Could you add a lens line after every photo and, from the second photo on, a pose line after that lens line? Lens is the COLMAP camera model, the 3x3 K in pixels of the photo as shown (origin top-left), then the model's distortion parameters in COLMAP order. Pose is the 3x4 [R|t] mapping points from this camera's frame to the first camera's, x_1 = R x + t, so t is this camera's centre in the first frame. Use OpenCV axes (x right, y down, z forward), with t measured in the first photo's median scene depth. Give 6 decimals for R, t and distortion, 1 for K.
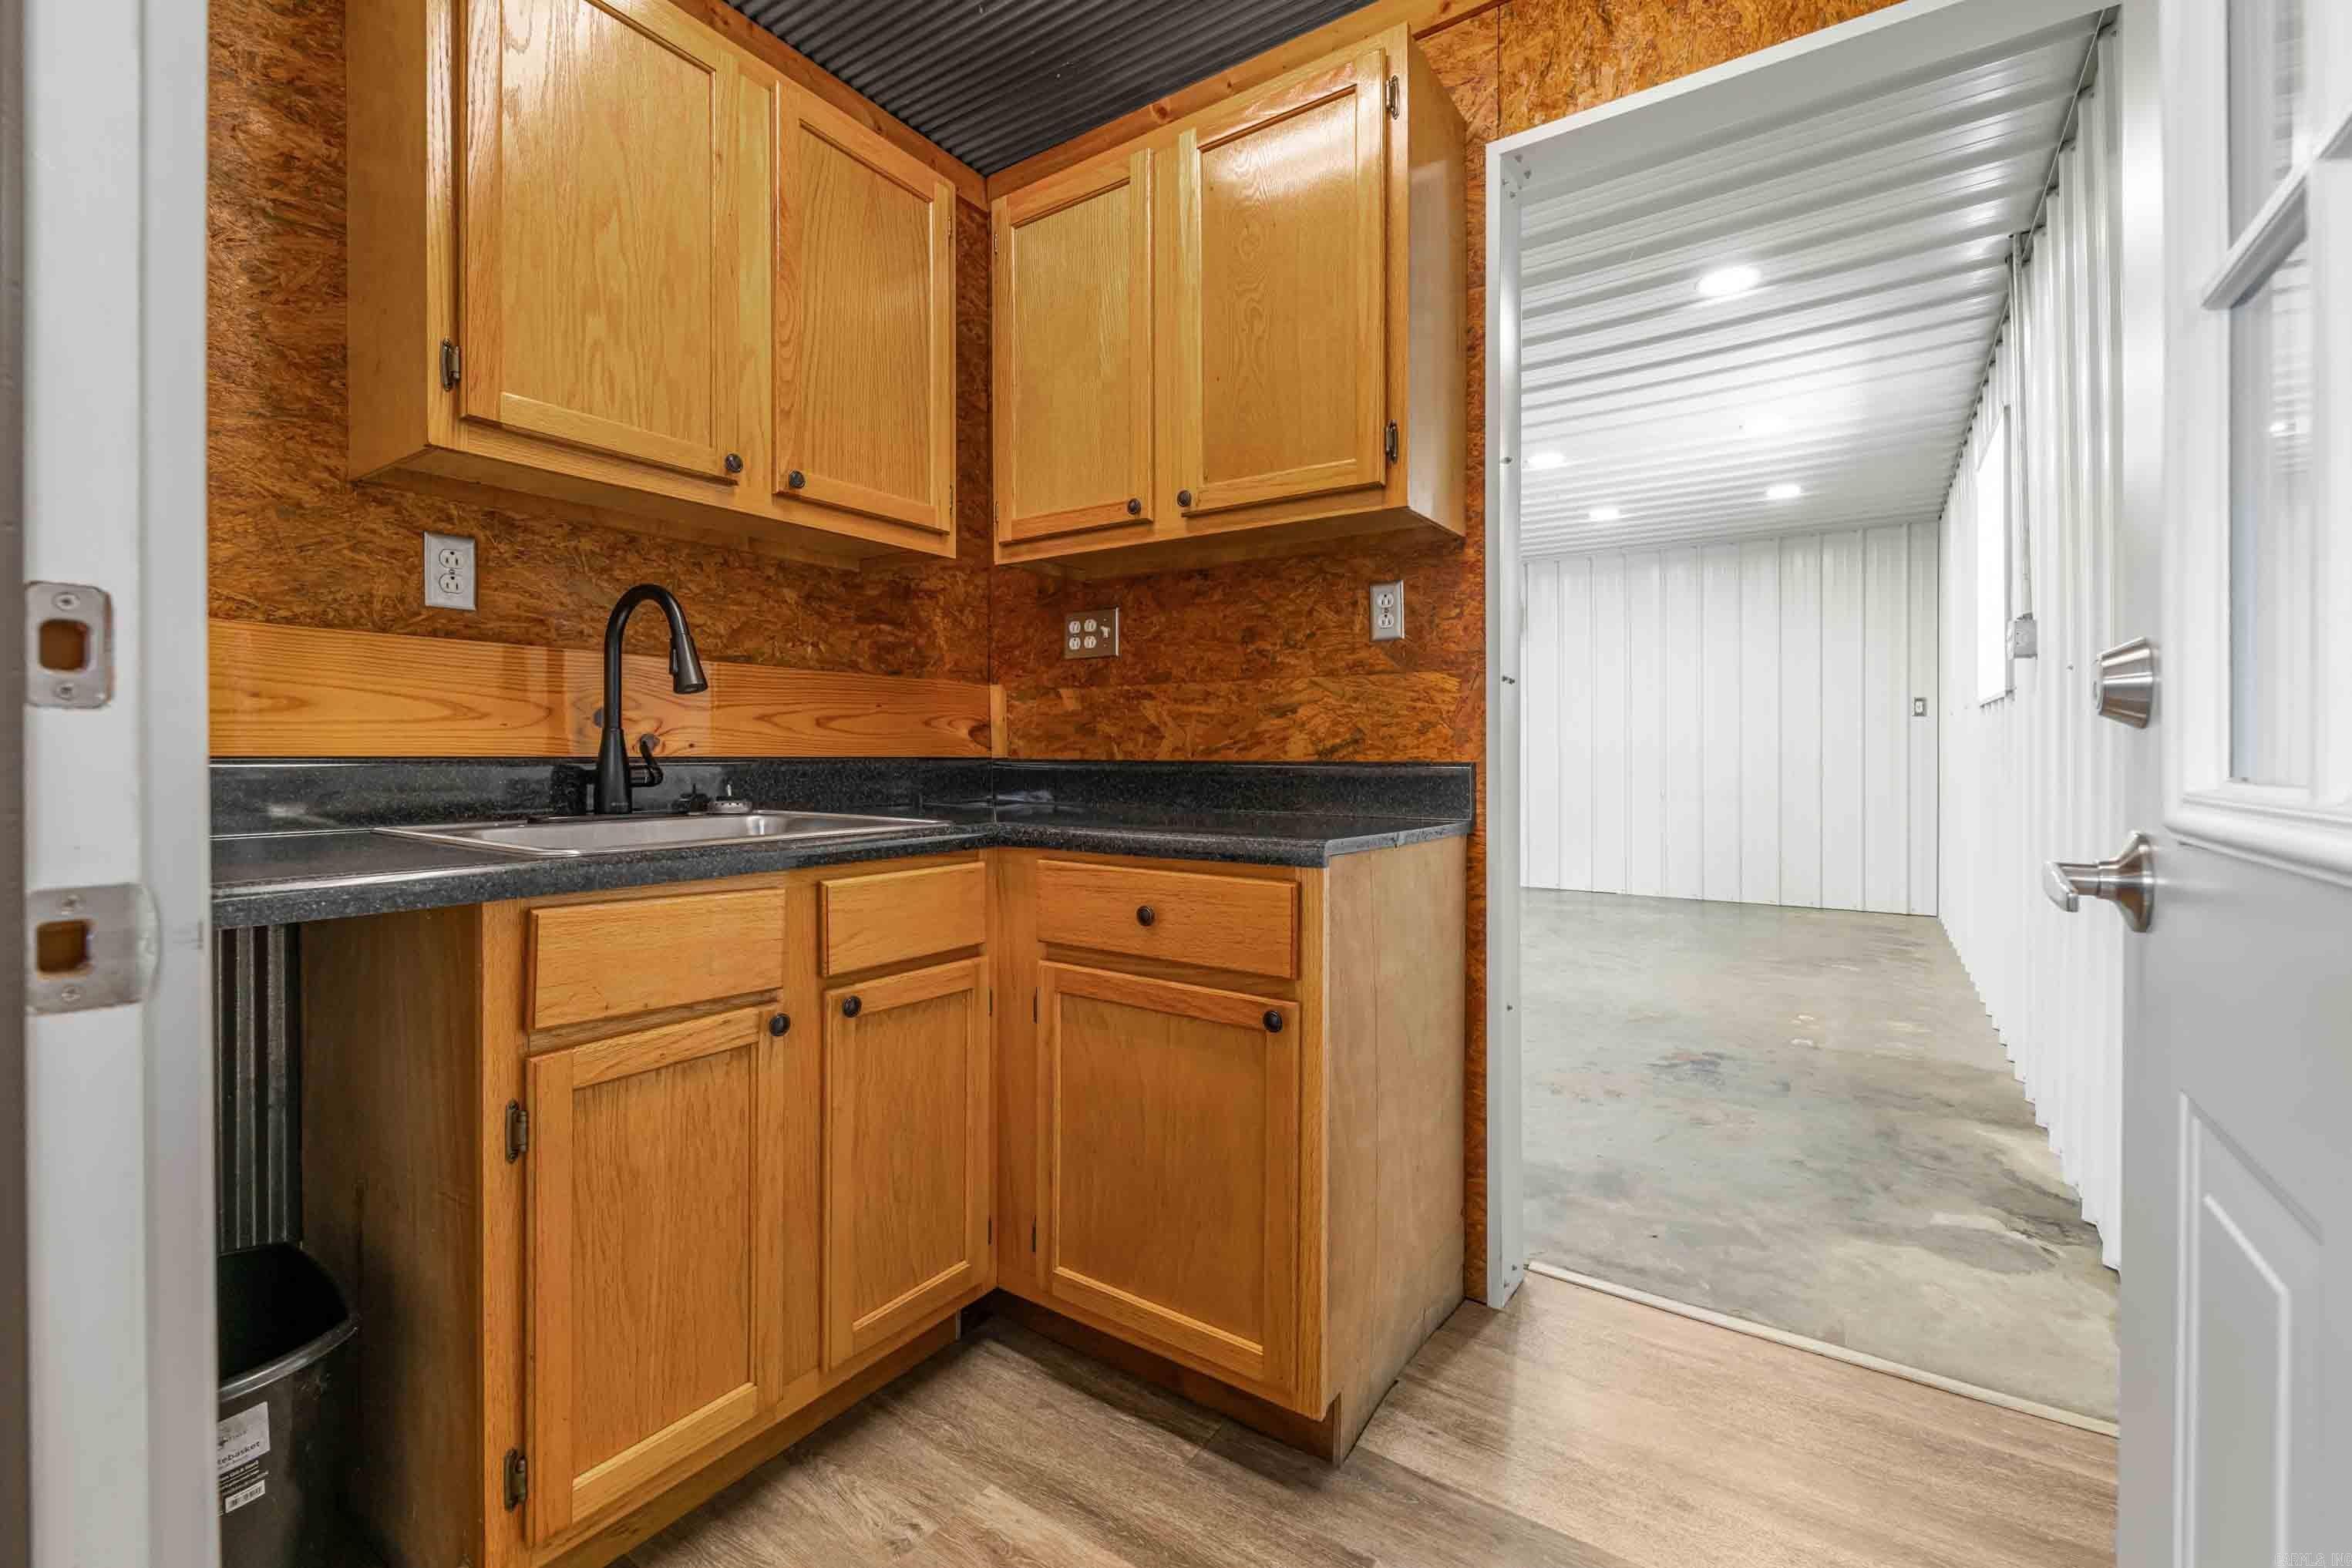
lens RADIAL K [[973.8, 0, 1173.2], [0, 973.8, 754.4], [0, 0, 1]] dist [-0.000033, 0.000165]
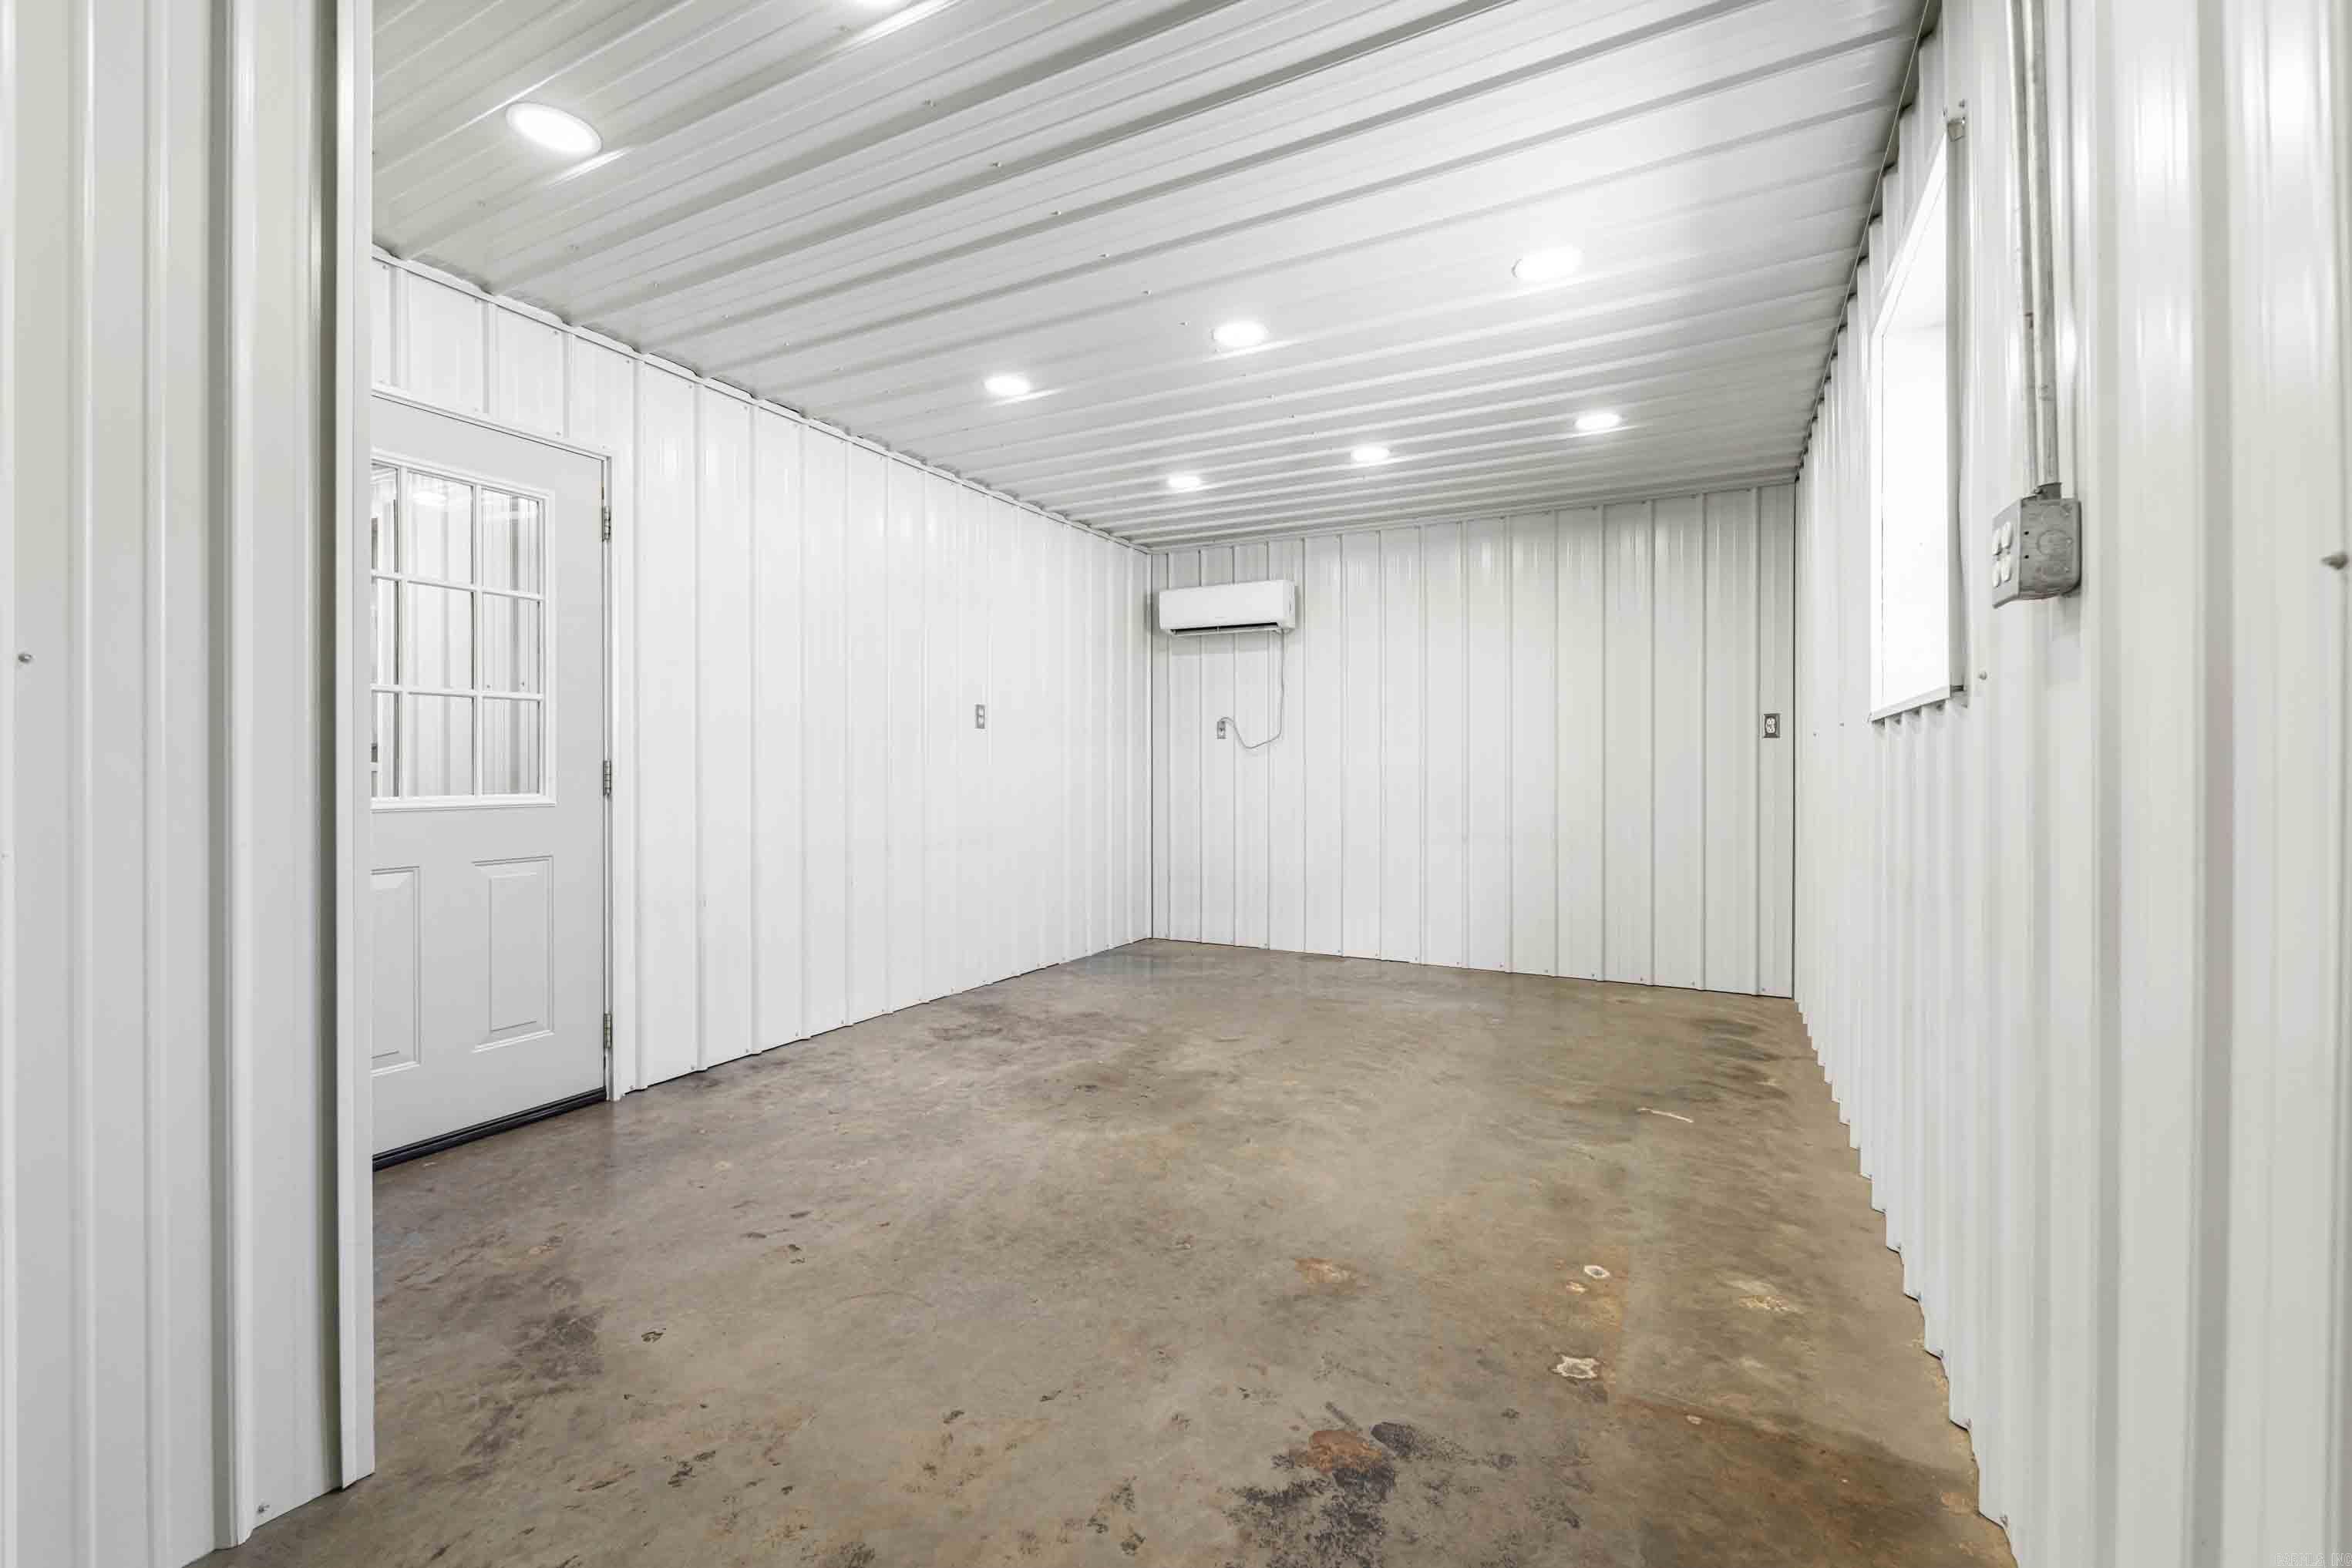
lens RADIAL K [[973.8, 0, 1173.2], [0, 973.8, 754.4], [0, 0, 1]] dist [-0.000033, 0.000165]
pose [[0.993823, 0.008842, 0.110625, 0.258824], [-0.007108, 0.999846, -0.016057, -0.012752], [-0.110750, 0.015171, 0.993733, 0.351181]]
